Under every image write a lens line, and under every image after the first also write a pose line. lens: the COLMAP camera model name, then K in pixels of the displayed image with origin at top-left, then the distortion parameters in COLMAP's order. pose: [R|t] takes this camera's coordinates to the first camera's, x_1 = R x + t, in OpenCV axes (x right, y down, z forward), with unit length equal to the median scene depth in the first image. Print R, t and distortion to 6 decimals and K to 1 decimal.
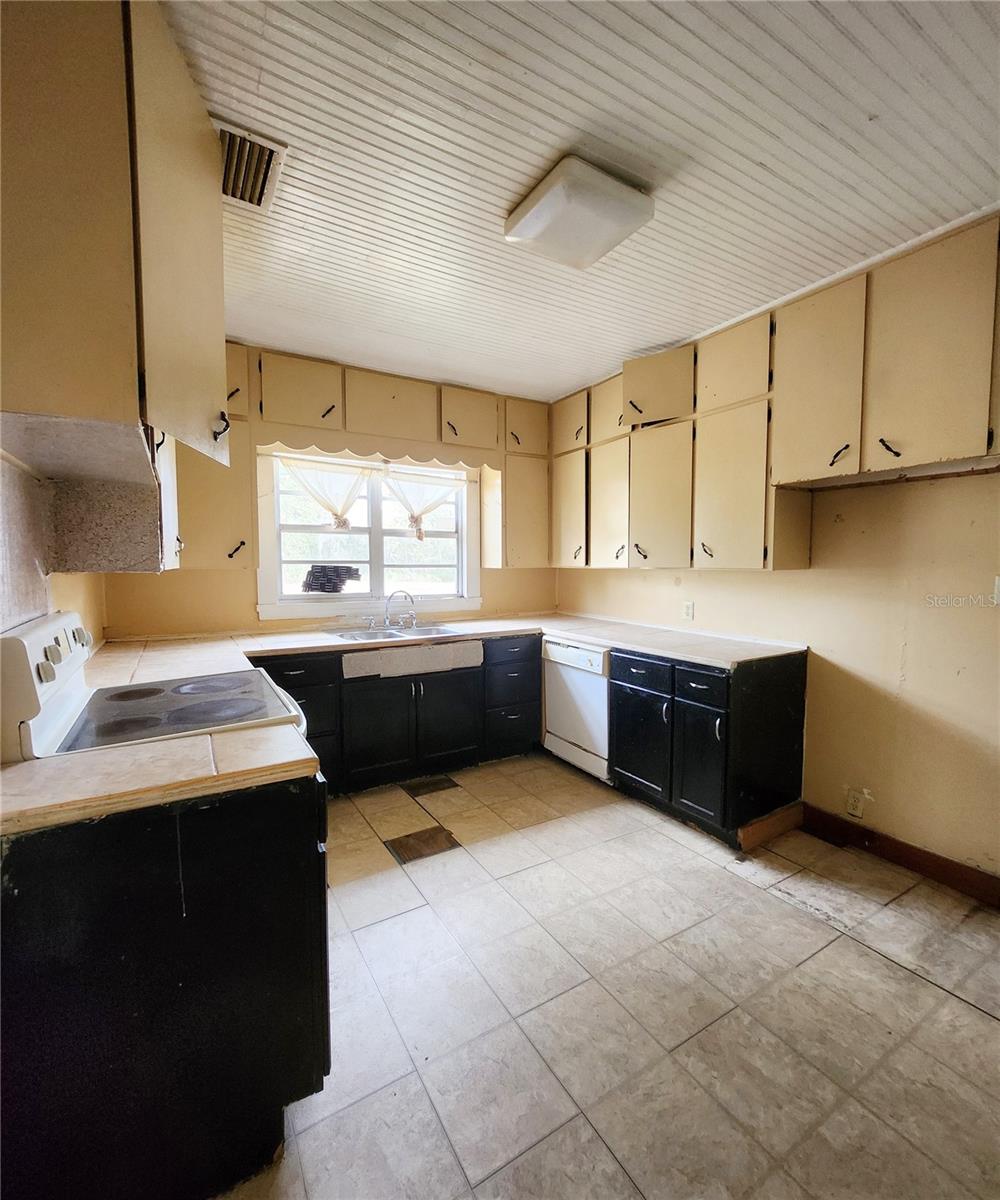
lens RADIAL K [[526.4, 0, 510.5], [0, 526.4, 595.2], [0, 0, 1]] dist [-0.002066, 0.000518]
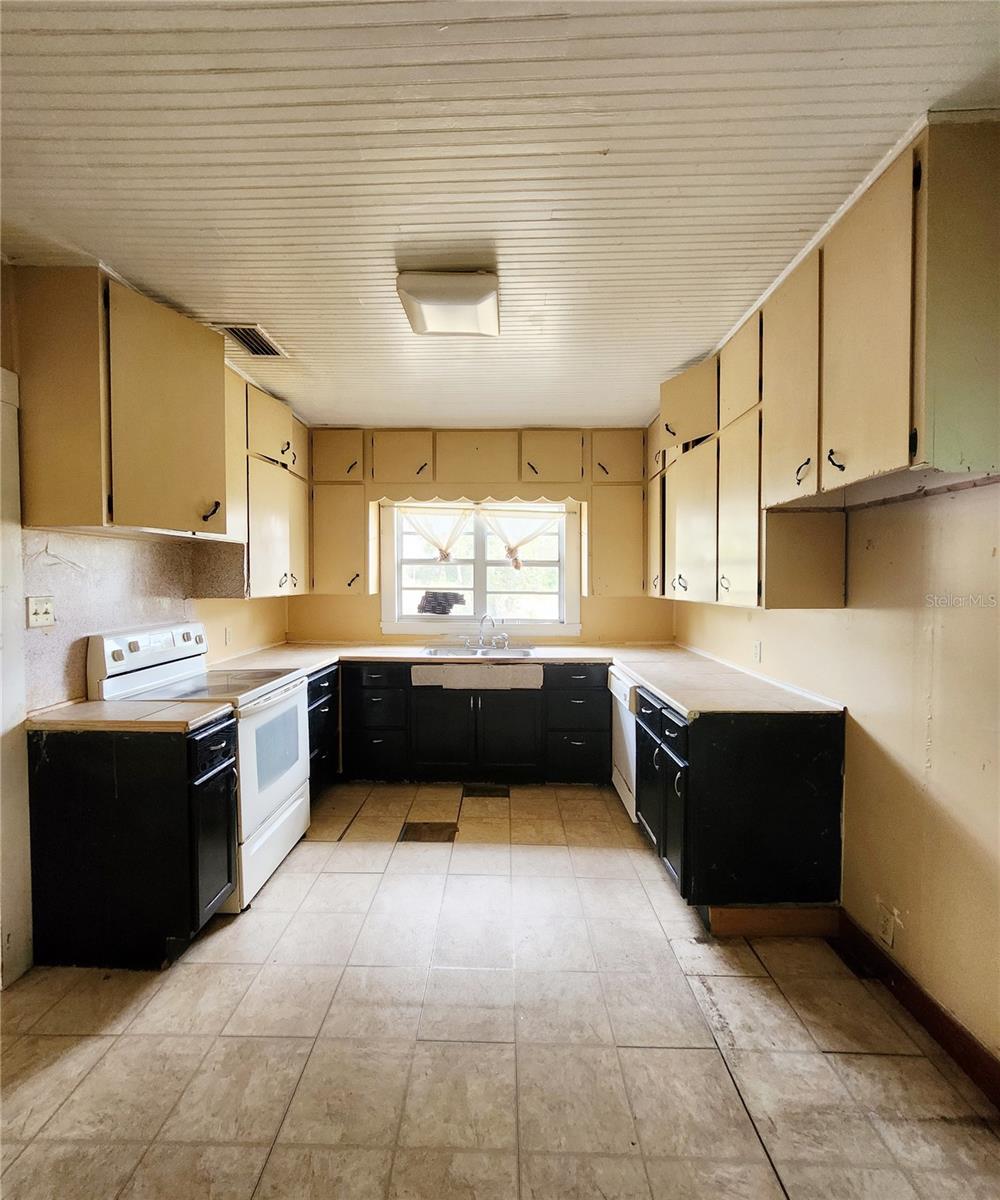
lens RADIAL K [[526.4, 0, 485.9], [0, 526.4, 597.4], [0, 0, 1]] dist [-0.002066, 0.000518]
pose [[0.848147, 0.020671, -0.529357, 0.462254], [-0.037877, 0.999047, -0.021676, -0.025771], [0.528404, 0.038435, 0.848122, 0.041533]]
